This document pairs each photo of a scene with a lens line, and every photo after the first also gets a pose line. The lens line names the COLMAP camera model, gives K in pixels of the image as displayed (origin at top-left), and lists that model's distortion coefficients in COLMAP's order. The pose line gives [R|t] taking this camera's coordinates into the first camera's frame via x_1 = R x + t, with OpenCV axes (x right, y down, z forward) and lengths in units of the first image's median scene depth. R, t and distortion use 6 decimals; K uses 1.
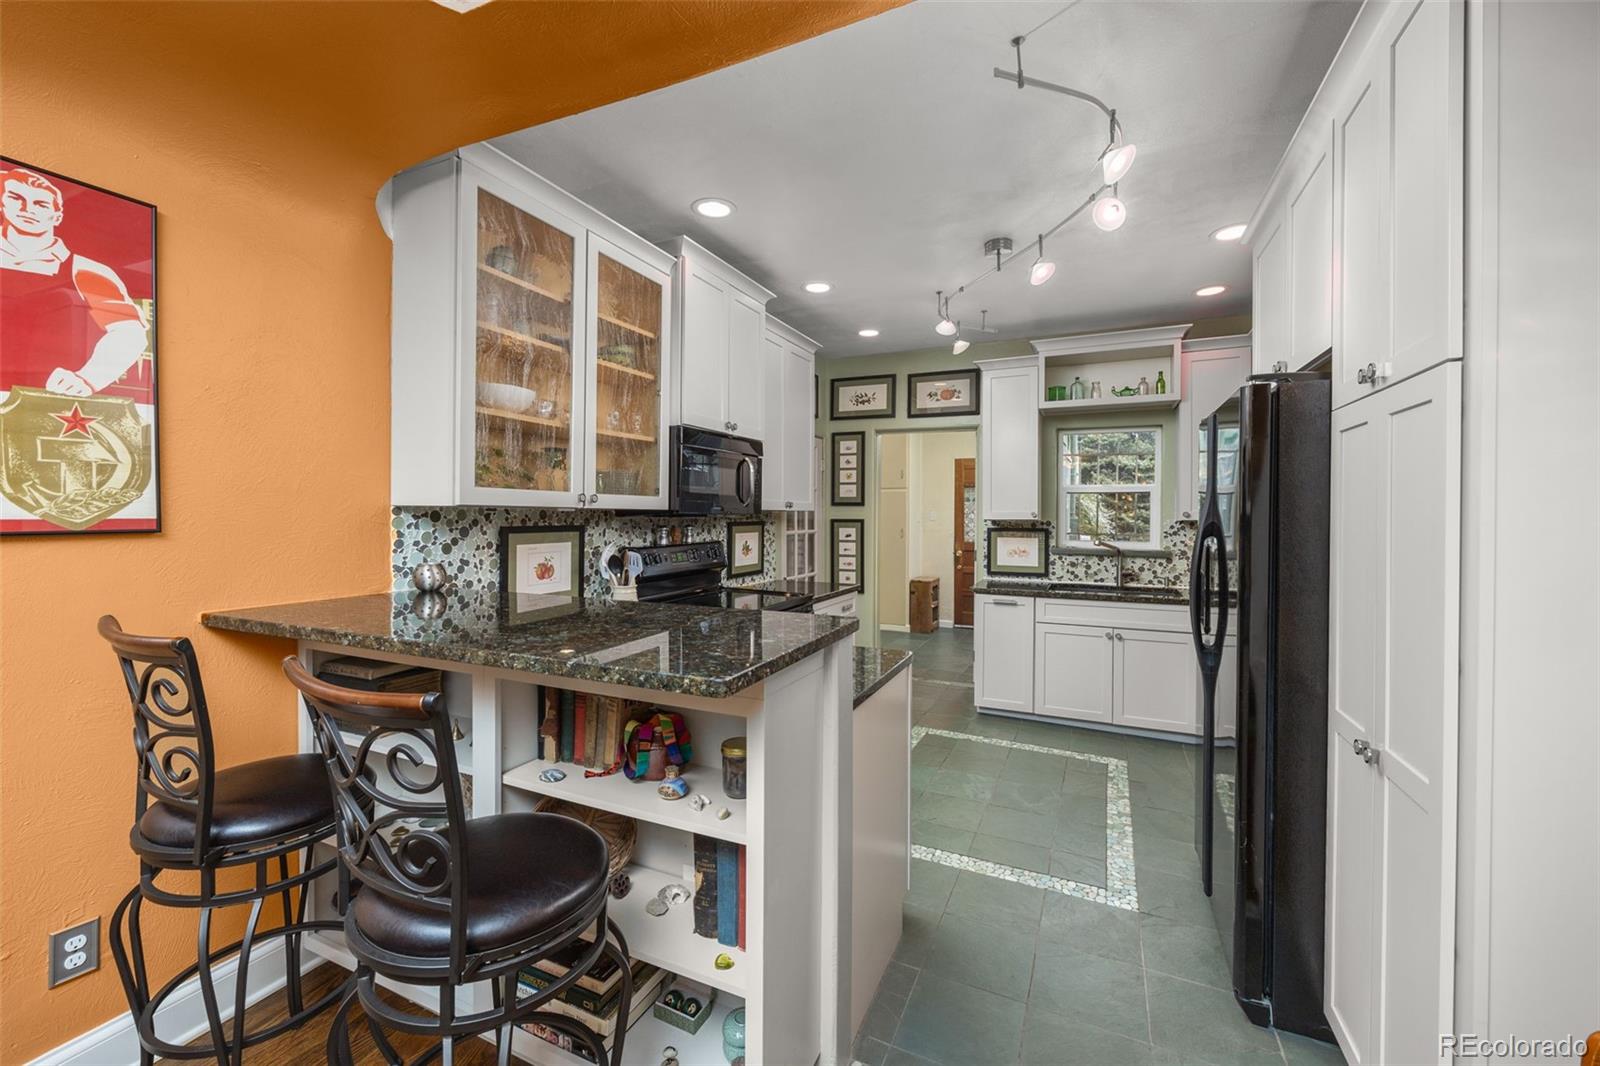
lens RADIAL K [[647.3, 0, 797.4], [0, 647.3, 521.1], [0, 0, 1]] dist [-0.000066, -0.000022]
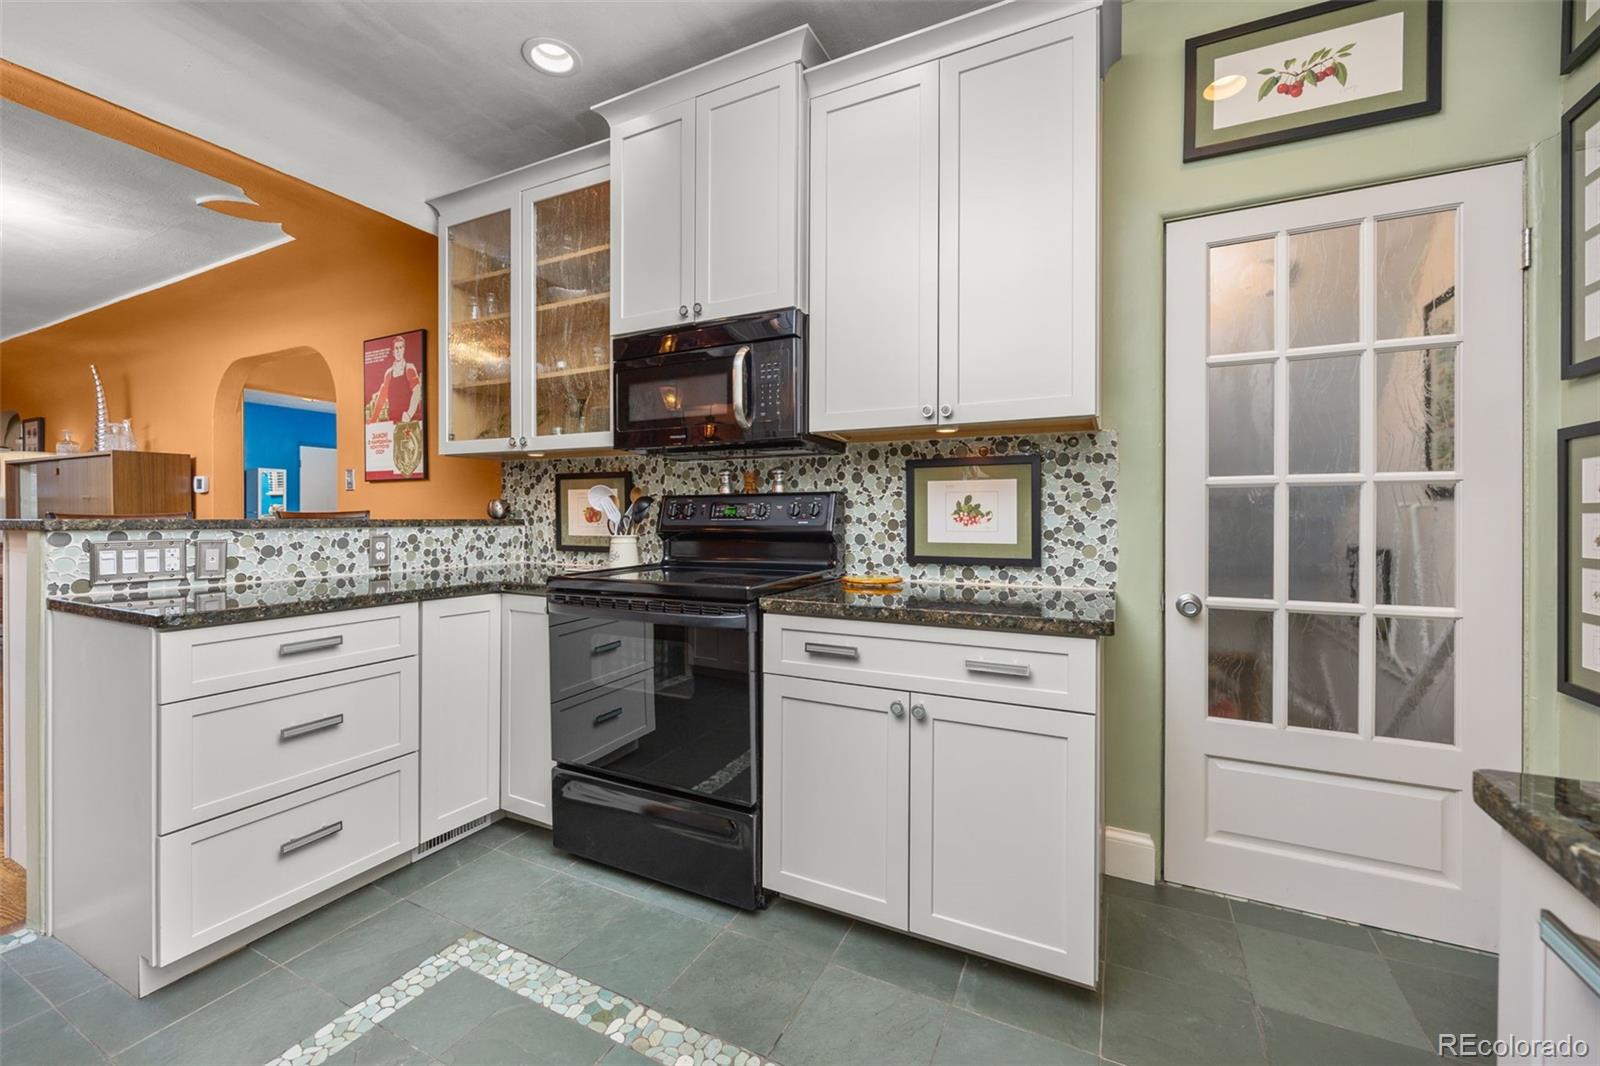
lens RADIAL K [[647.3, 0, 797.5], [0, 647.3, 517.0], [0, 0, 1]] dist [-0.000066, -0.000022]
pose [[-0.037896, 0.009681, -0.999235, 0.707232], [-0.007734, 0.999920, 0.009981, 0.070557], [0.999252, 0.008106, -0.037819, 1.452949]]
